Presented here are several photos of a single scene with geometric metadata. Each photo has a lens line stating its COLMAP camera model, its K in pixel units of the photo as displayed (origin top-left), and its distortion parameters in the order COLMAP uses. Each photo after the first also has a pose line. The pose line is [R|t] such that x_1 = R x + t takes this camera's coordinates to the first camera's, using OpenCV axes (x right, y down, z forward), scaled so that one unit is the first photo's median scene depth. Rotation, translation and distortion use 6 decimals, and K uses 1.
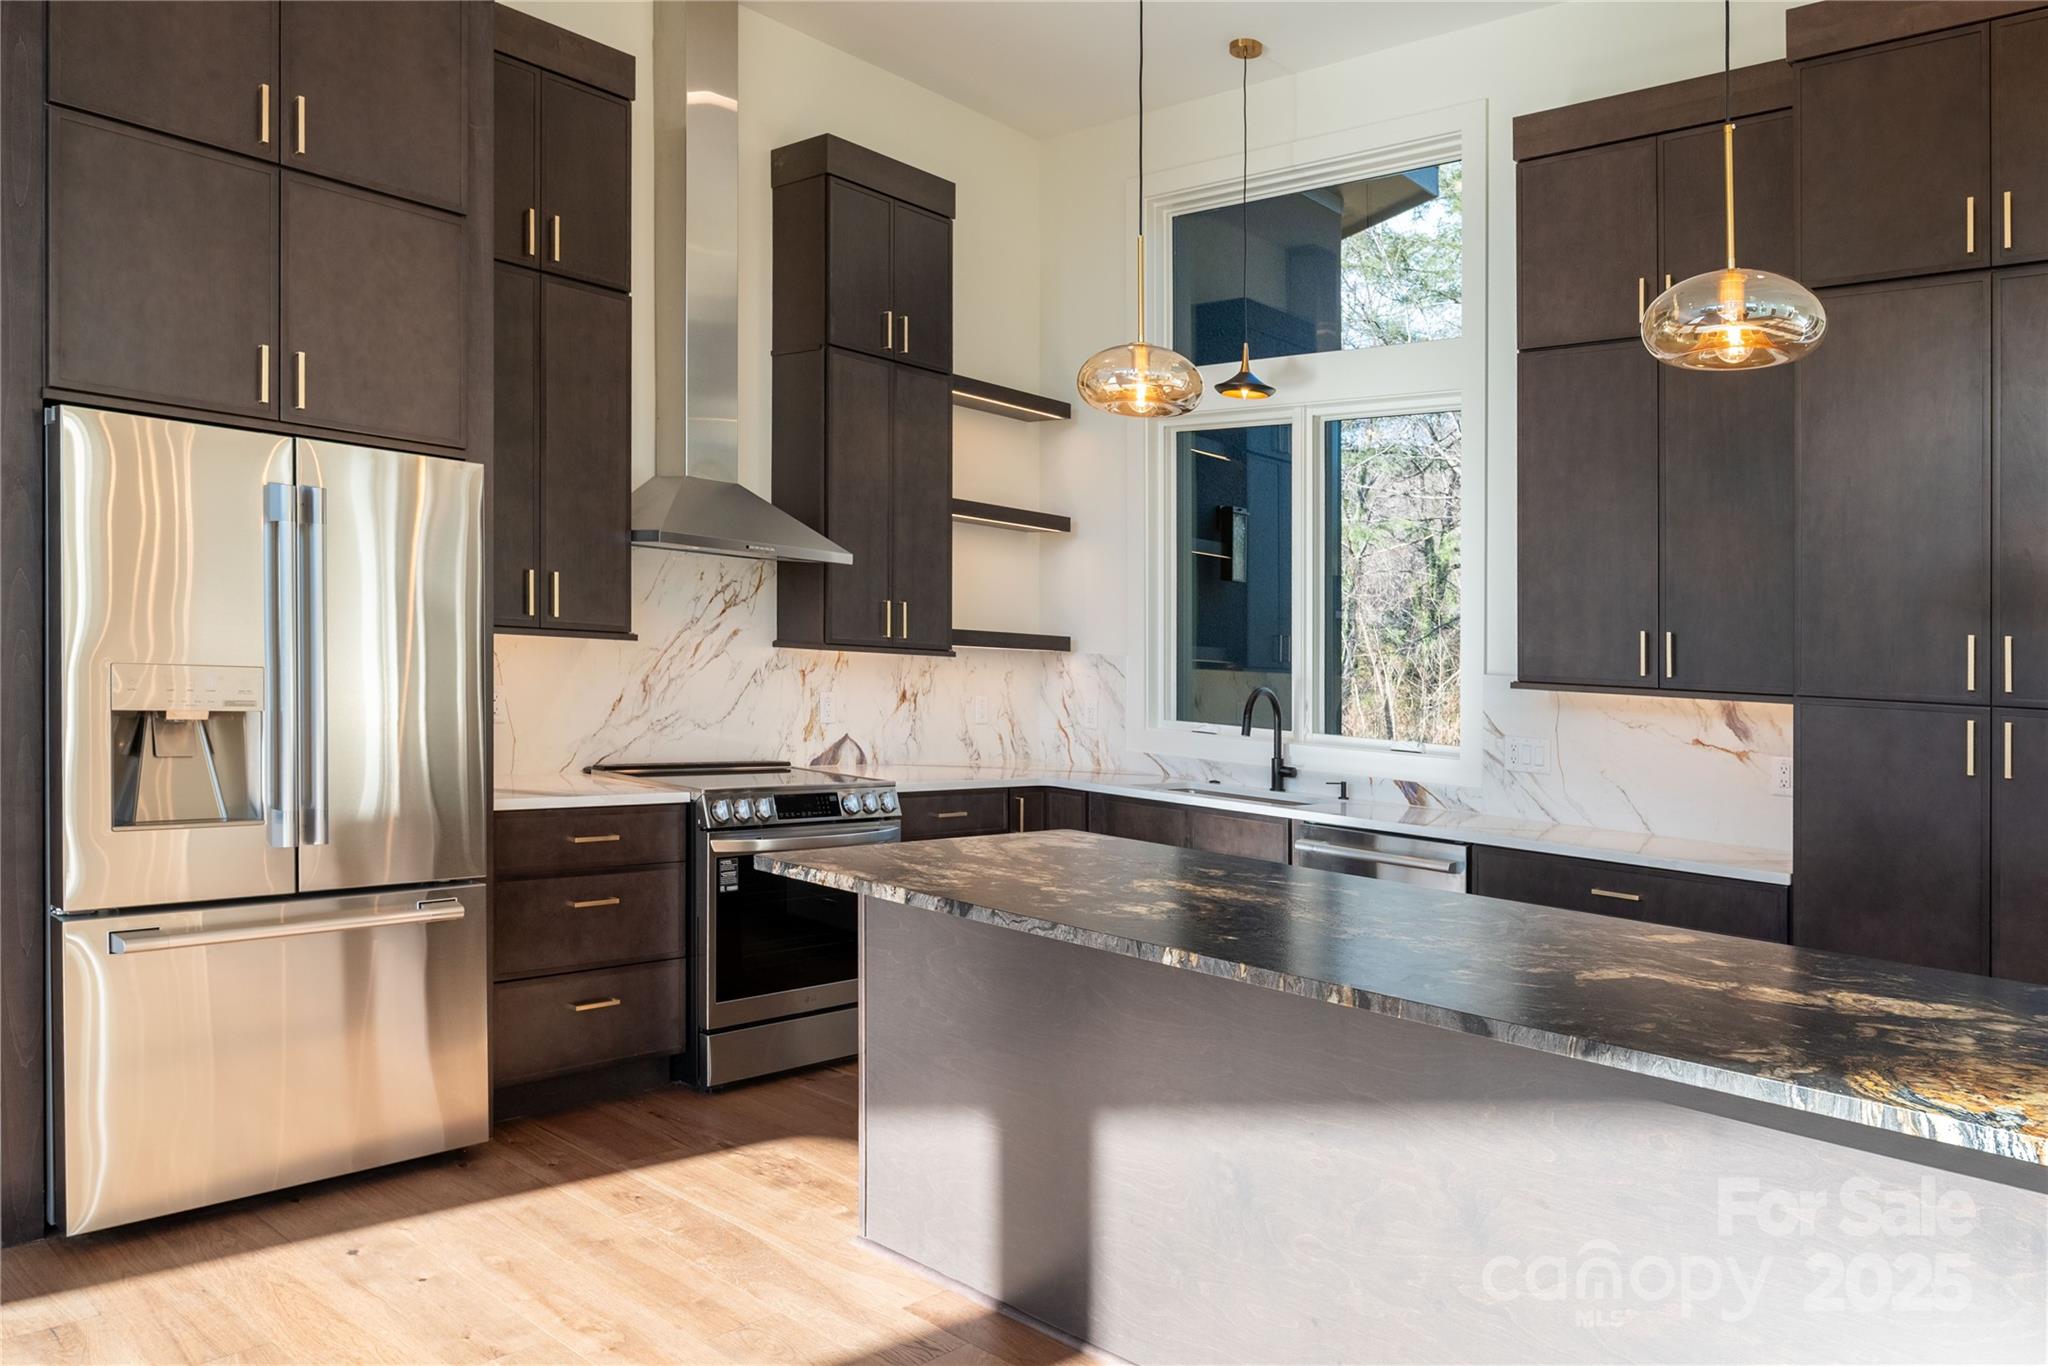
lens RADIAL K [[1424.3, 0, 1120.1], [0, 1424.3, 565.0], [0, 0, 1]] dist [0.000924, -0.000033]
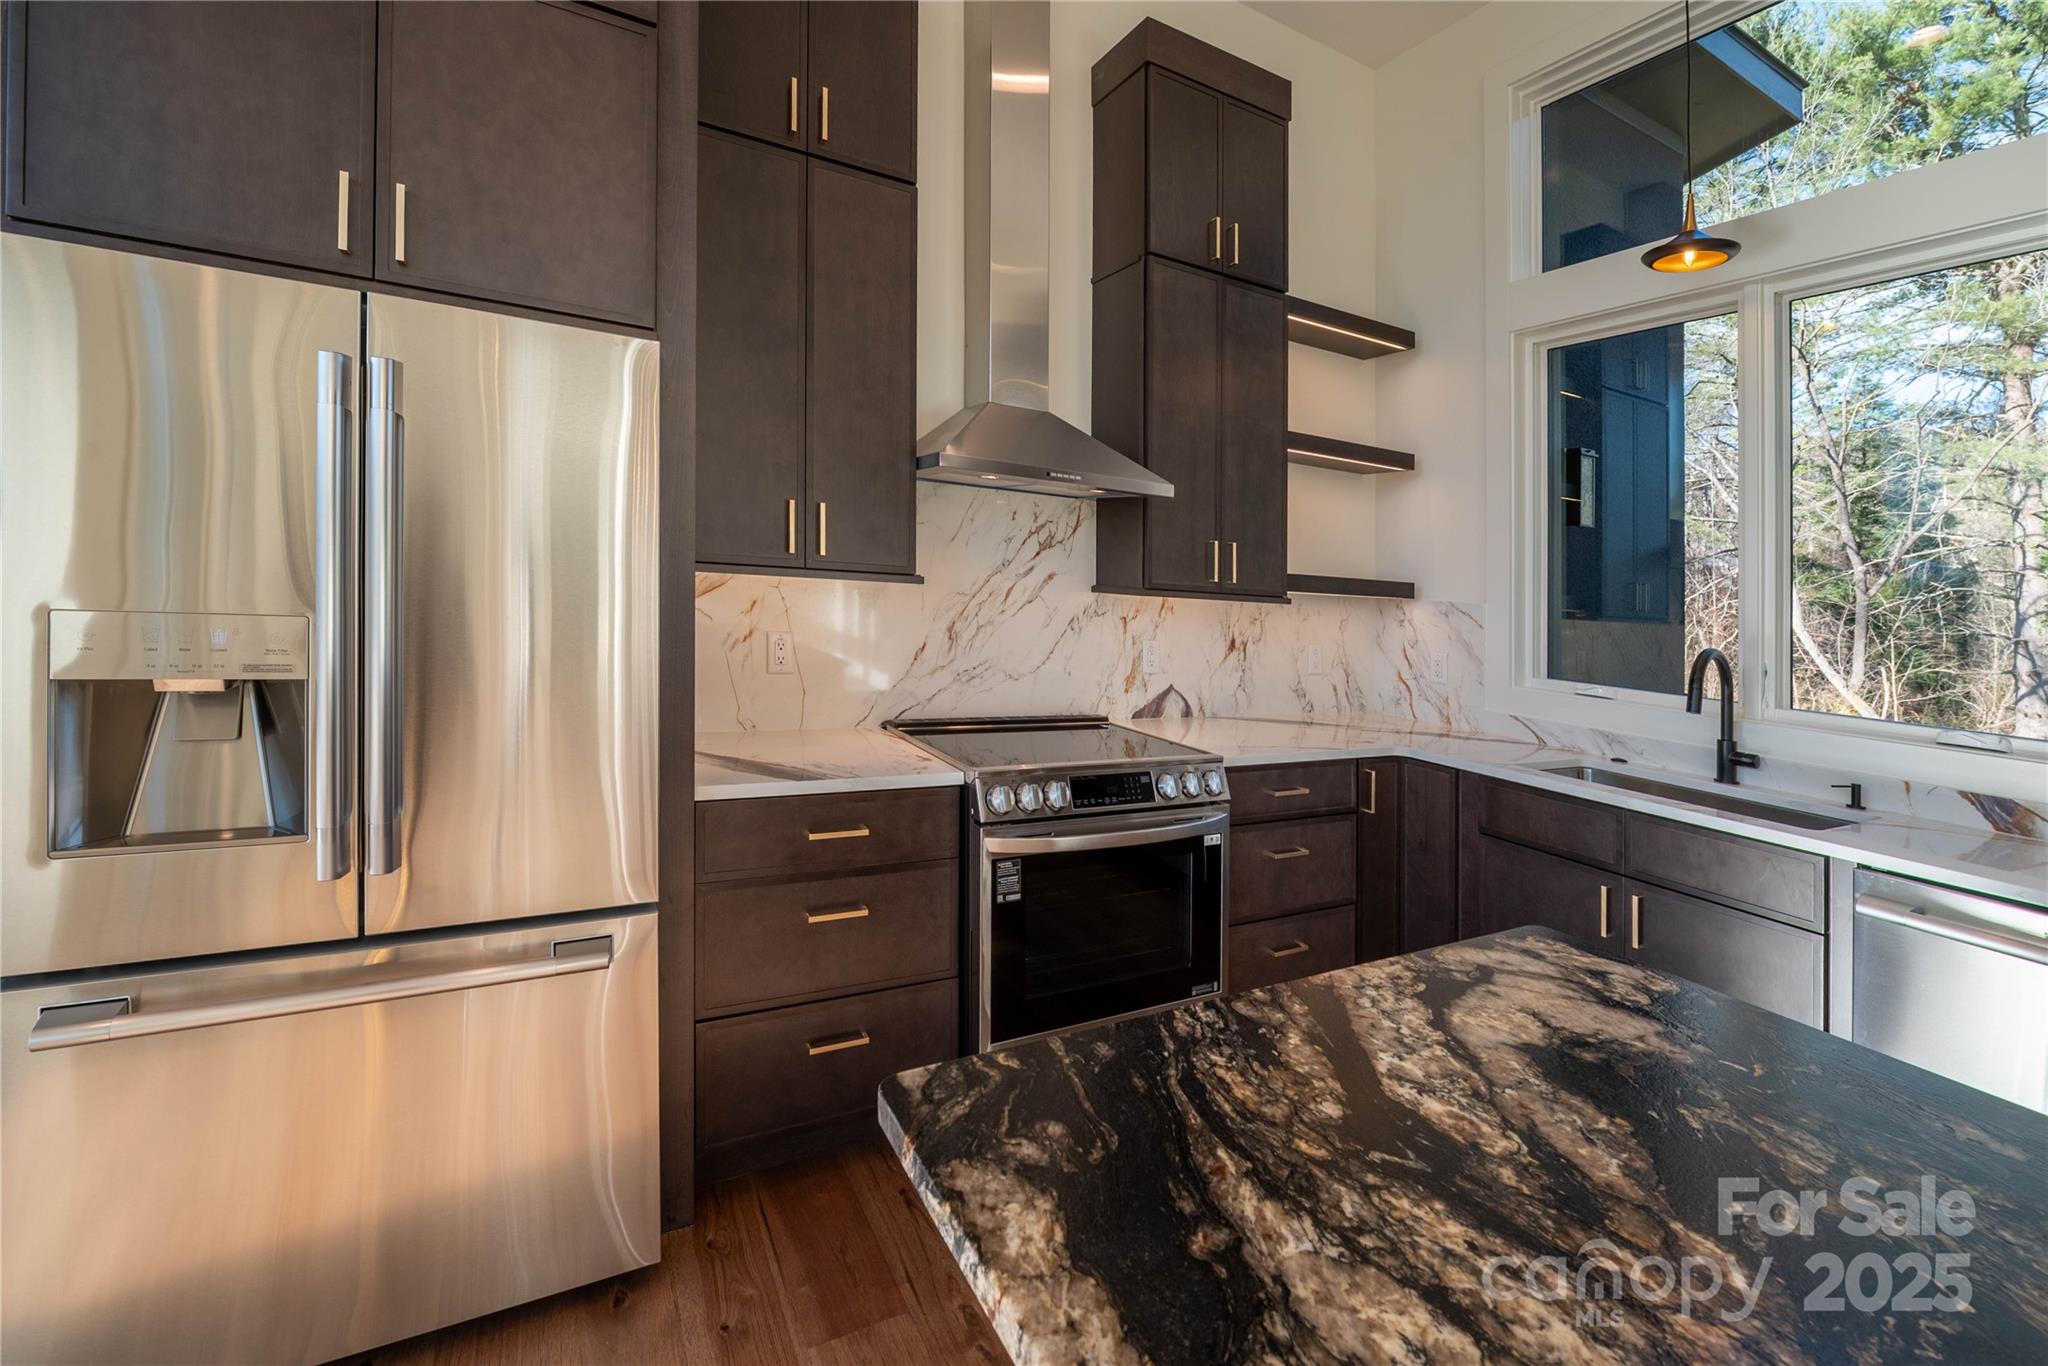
lens RADIAL K [[867.3, 0, 1039.2], [0, 867.3, 622.8], [0, 0, 1]] dist [-0.007621, 0.000070]
pose [[0.933700, 0.016654, -0.357668, -0.071862], [0.015850, 0.996016, 0.087755, 0.027083], [0.357704, -0.087606, 0.929717, 0.457032]]
